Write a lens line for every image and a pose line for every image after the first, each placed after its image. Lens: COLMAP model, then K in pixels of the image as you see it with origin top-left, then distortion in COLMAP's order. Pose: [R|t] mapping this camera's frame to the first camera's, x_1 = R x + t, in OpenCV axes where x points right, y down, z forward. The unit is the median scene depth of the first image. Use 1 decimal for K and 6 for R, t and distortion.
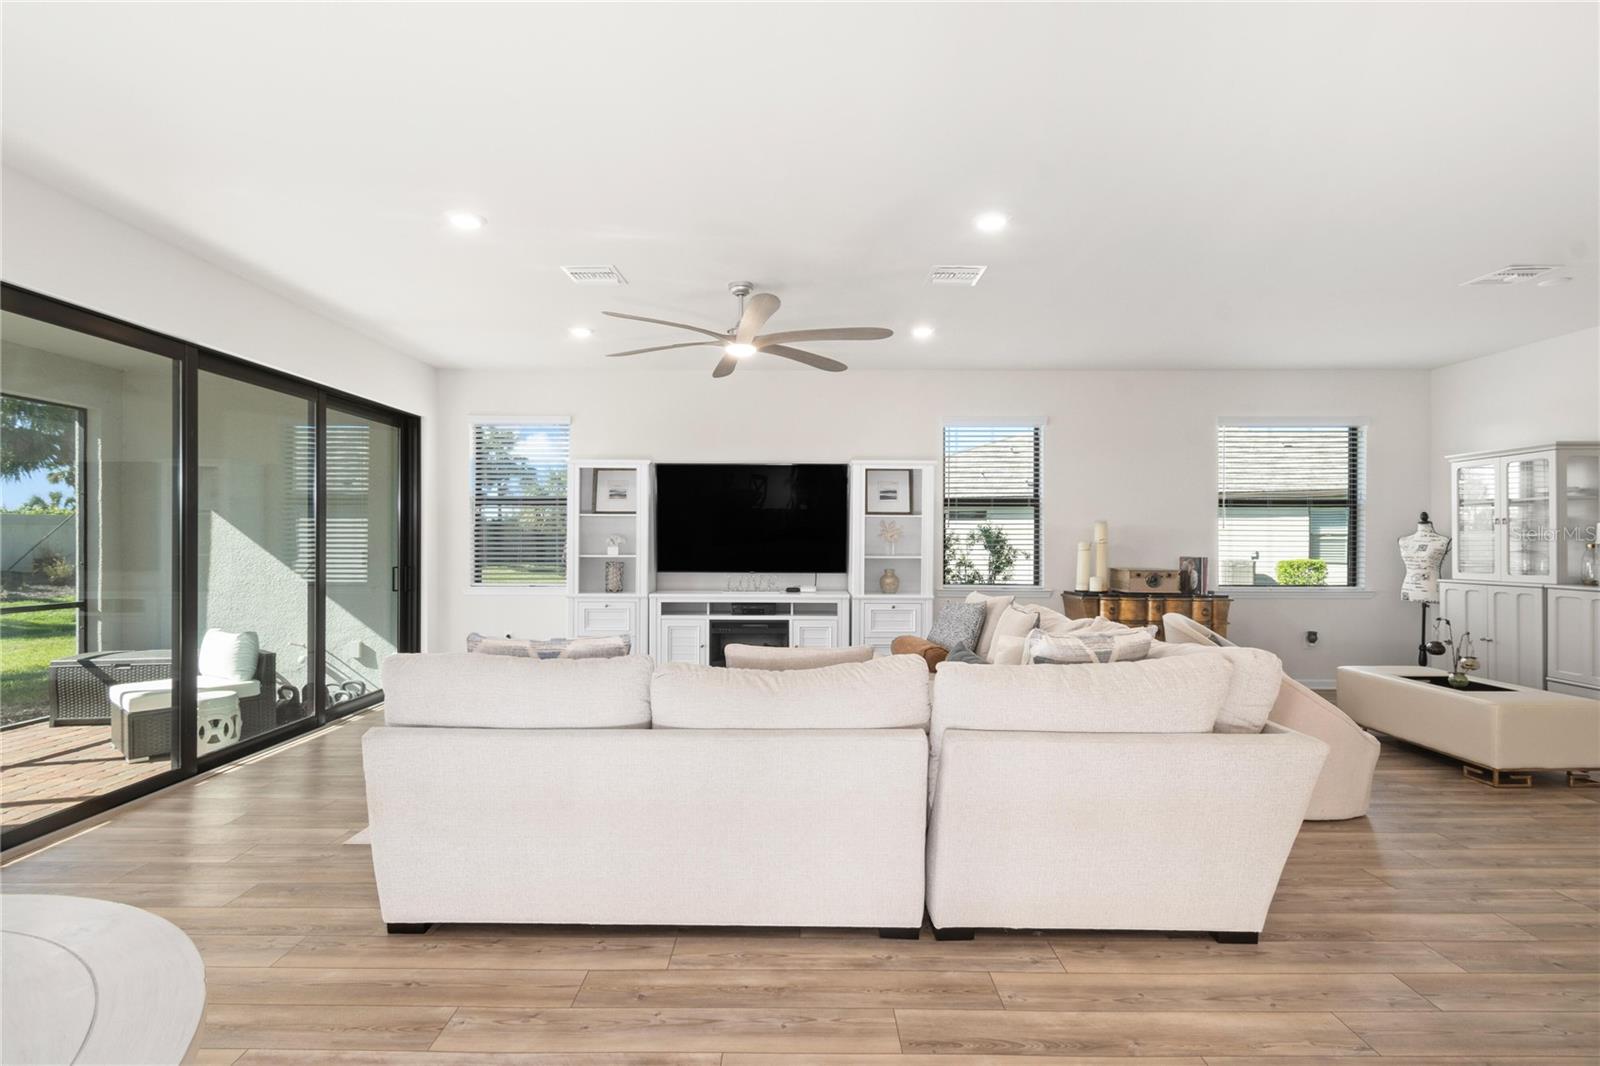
lens RADIAL K [[728.2, 0, 800.0], [0, 728.2, 533.0], [0, 0, 1]] dist [-0.002309, -0.001275]
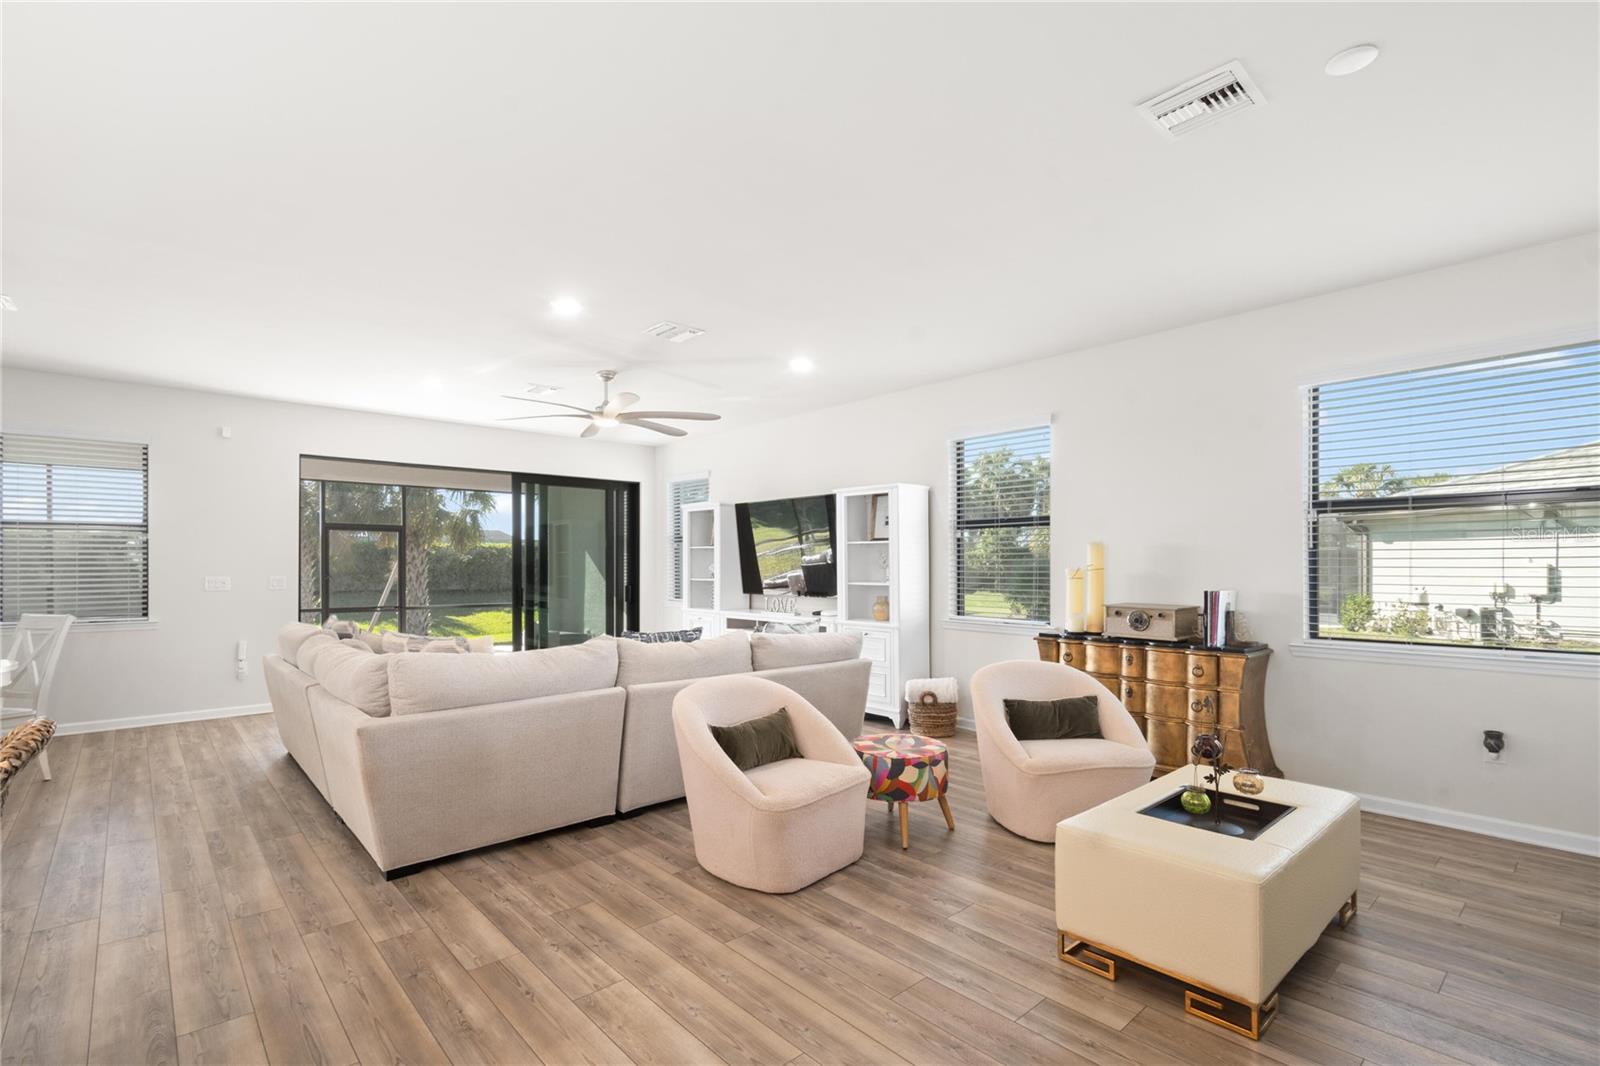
lens RADIAL K [[733.7, 0, 796.5], [0, 733.7, 563.8], [0, 0, 1]] dist [0.007934, -0.006273]
pose [[0.677577, -0.005747, -0.735429, 1.368817], [0.008353, 0.999965, -0.000118, 0.008998], [0.735404, -0.006063, 0.677601, 0.434158]]
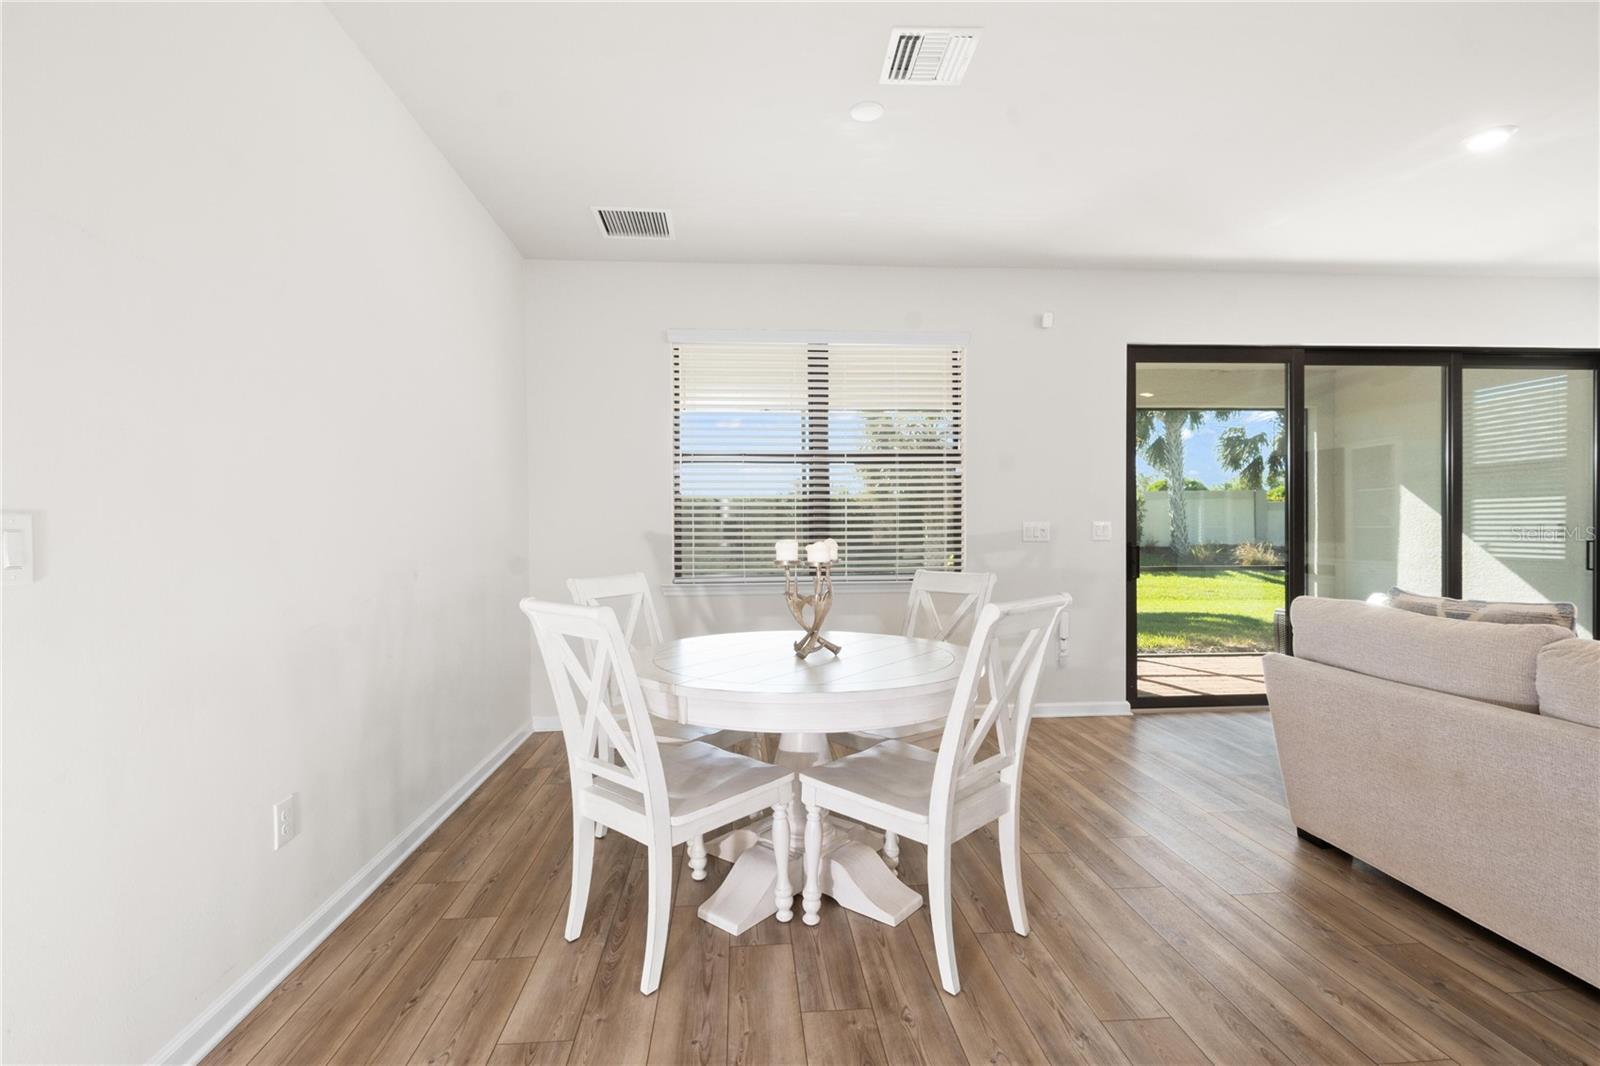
lens RADIAL K [[725.0, 0, 800.0], [0, 725.0, 533.0], [0, 0, 1]] dist [-0.000064, -0.000073]
pose [[0.091594, 0.005068, -0.995784, 0.353290], [0.019028, 0.999796, 0.006838, 0.032054], [0.995615, -0.019574, 0.091479, 0.079713]]
